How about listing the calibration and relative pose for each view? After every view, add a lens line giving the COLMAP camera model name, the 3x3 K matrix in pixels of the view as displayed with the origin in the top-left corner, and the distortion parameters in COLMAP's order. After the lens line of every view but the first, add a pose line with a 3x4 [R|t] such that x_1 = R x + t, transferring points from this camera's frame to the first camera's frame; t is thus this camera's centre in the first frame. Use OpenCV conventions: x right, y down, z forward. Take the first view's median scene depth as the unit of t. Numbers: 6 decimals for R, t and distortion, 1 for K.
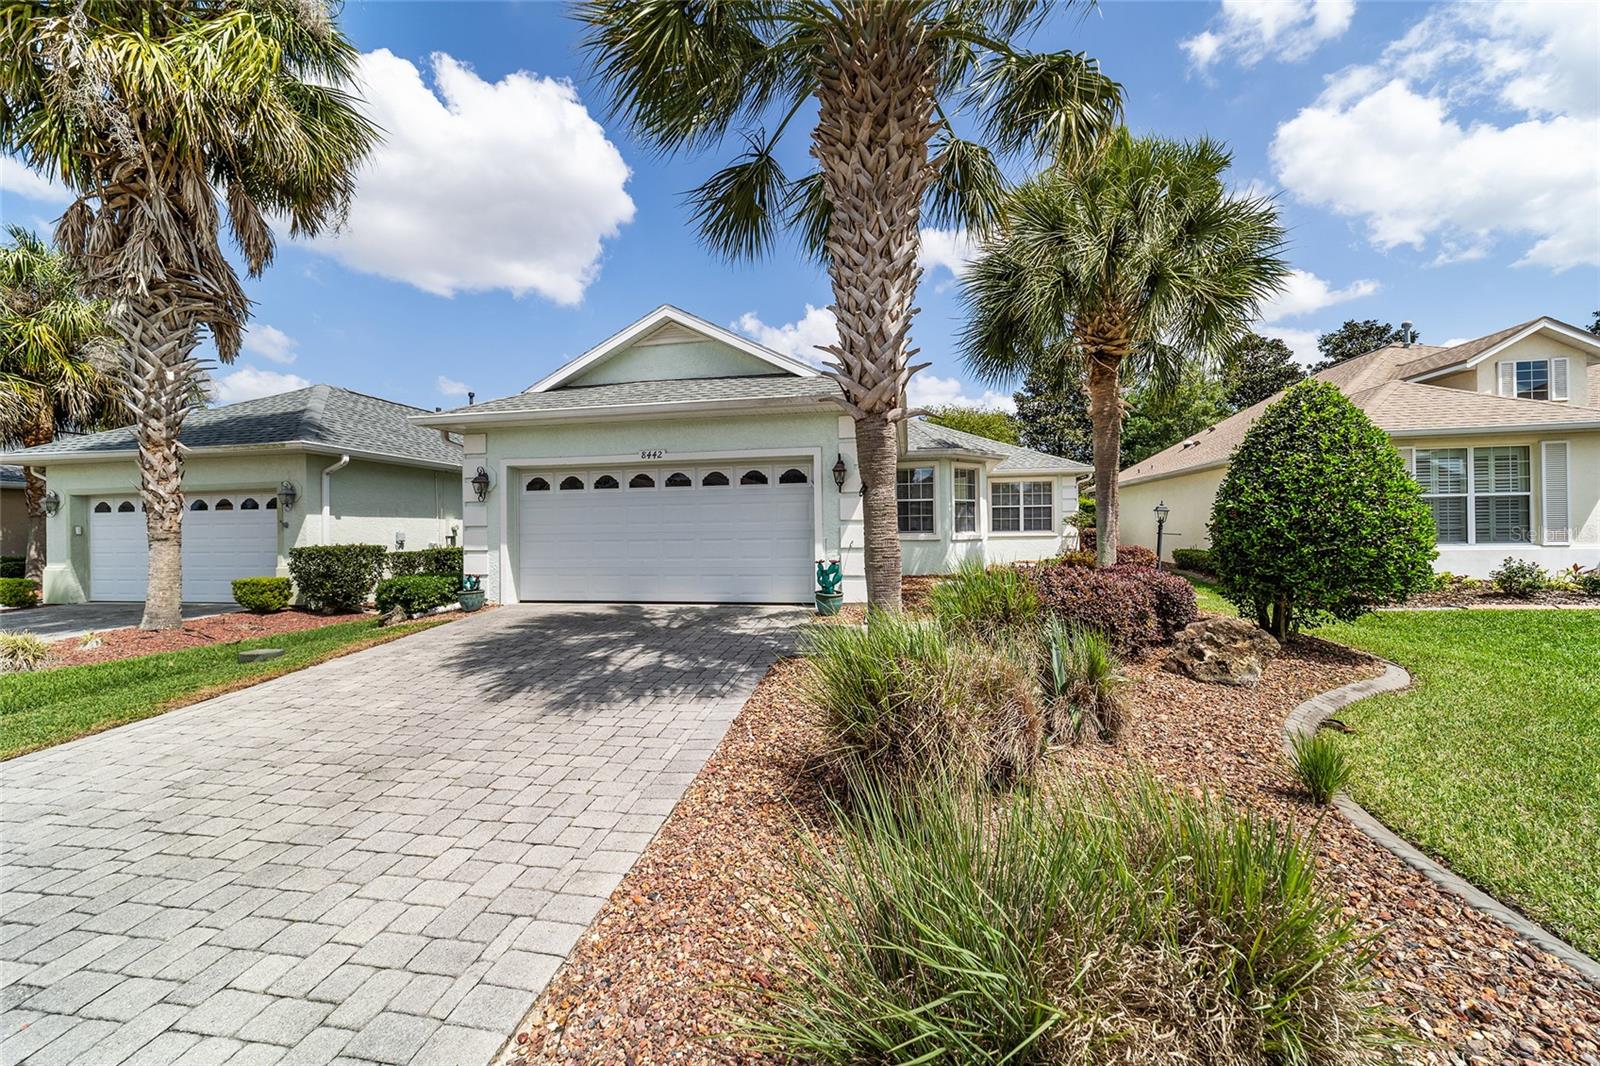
lens RADIAL K [[607.0, 0, 805.4], [0, 607.0, 525.7], [0, 0, 1]] dist [-0.012893, 0.006512]
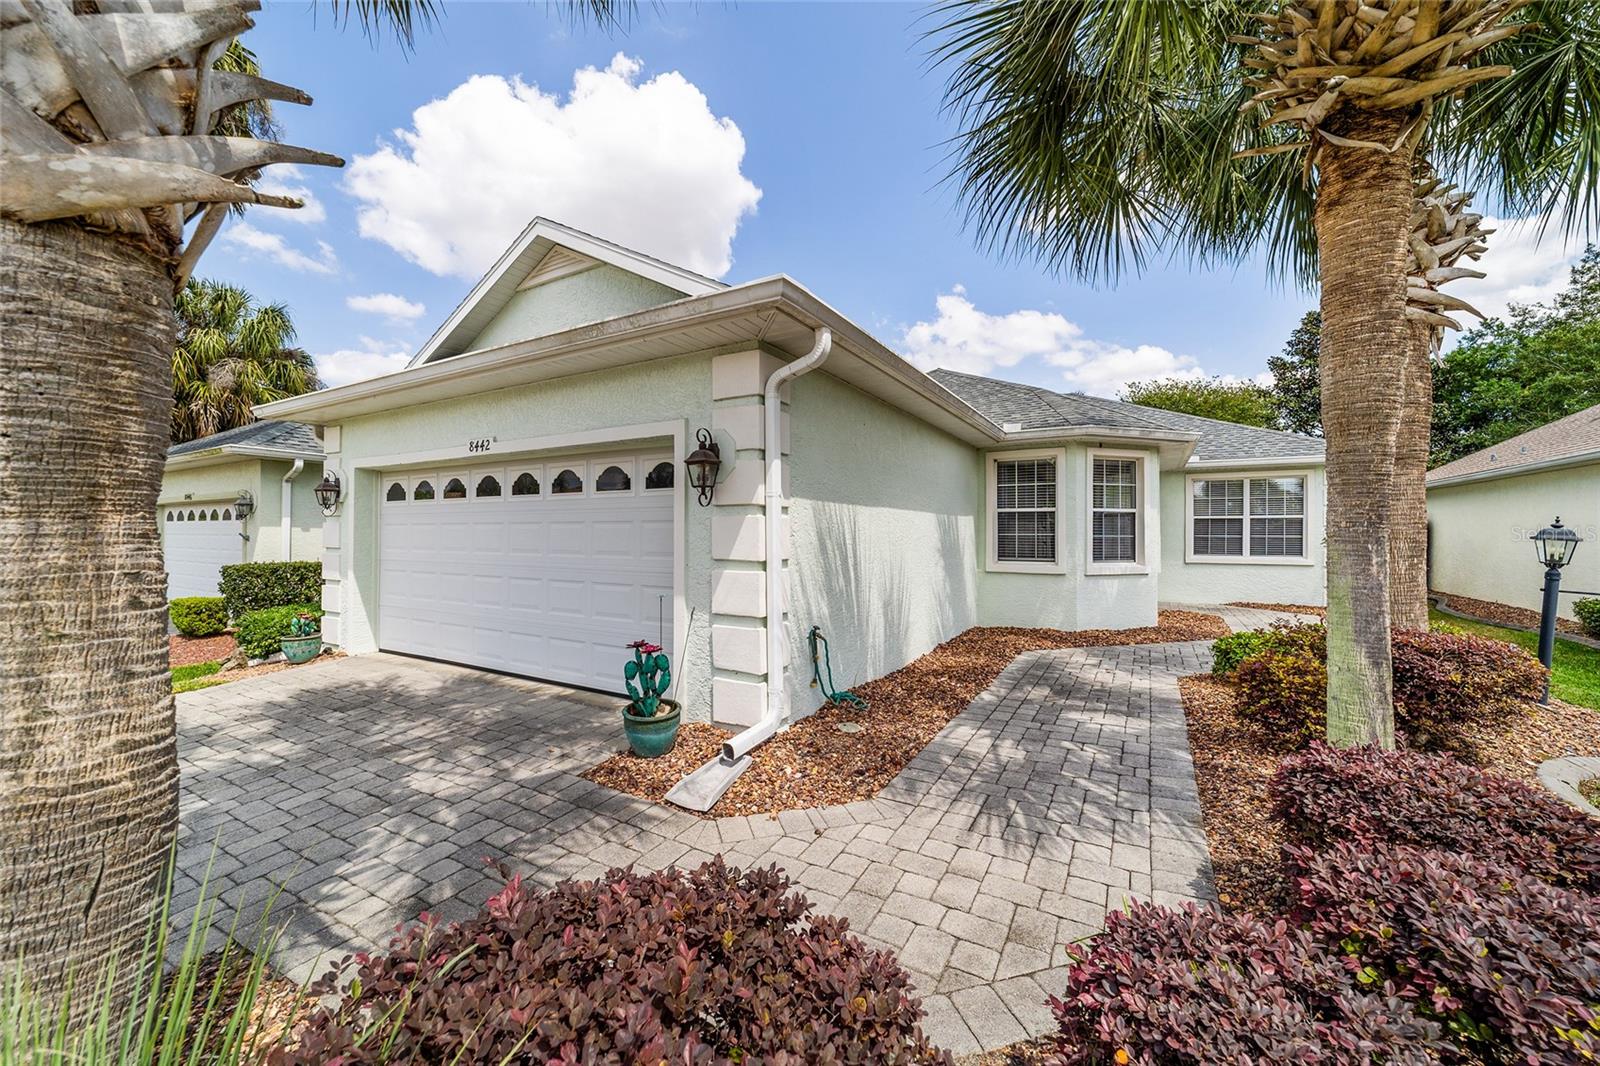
lens RADIAL K [[607.0, 0, 805.4], [0, 607.0, 525.7], [0, 0, 1]] dist [-0.012893, 0.006512]
pose [[0.940358, 0.011613, -0.339987, 0.185987], [-0.012204, 0.999925, 0.000400, -0.023708], [0.339967, 0.003773, 0.940430, 0.332151]]
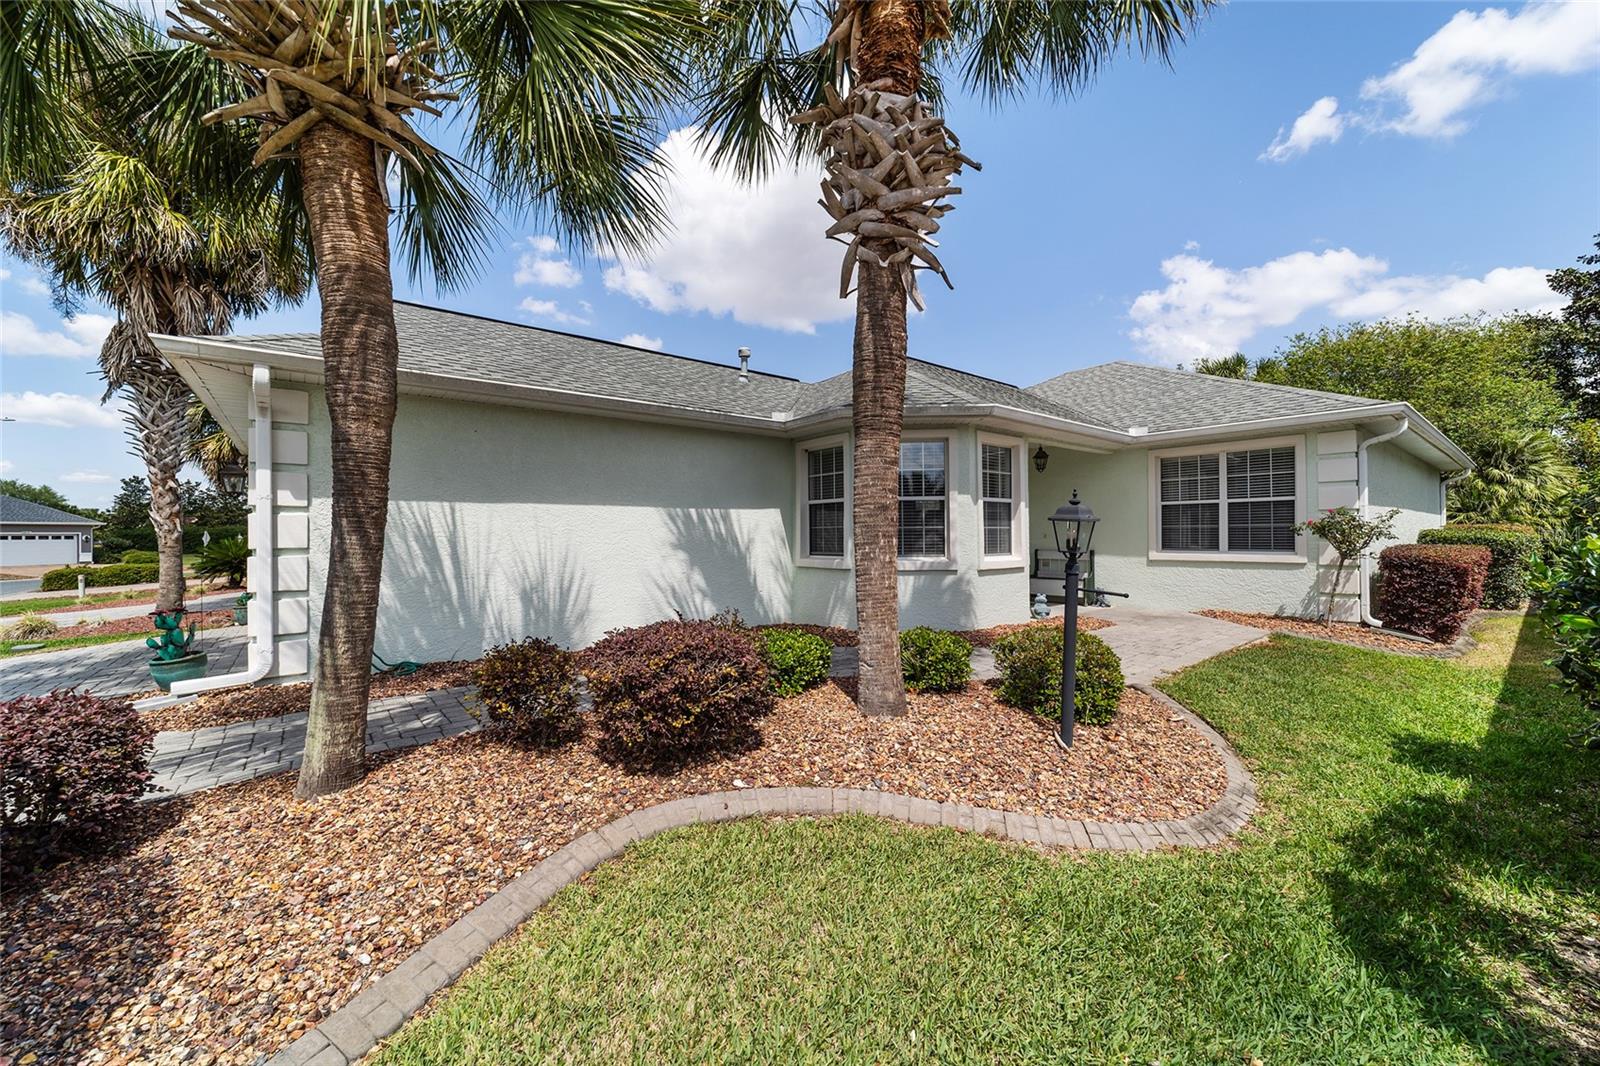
lens RADIAL K [[607.0, 0, 805.4], [0, 607.0, 525.7], [0, 0, 1]] dist [-0.012893, 0.006512]
pose [[0.756306, -0.003846, -0.654207, 0.577007], [0.005153, 0.999987, 0.000079, -0.018723], [0.654198, -0.003431, 0.756315, 0.544157]]
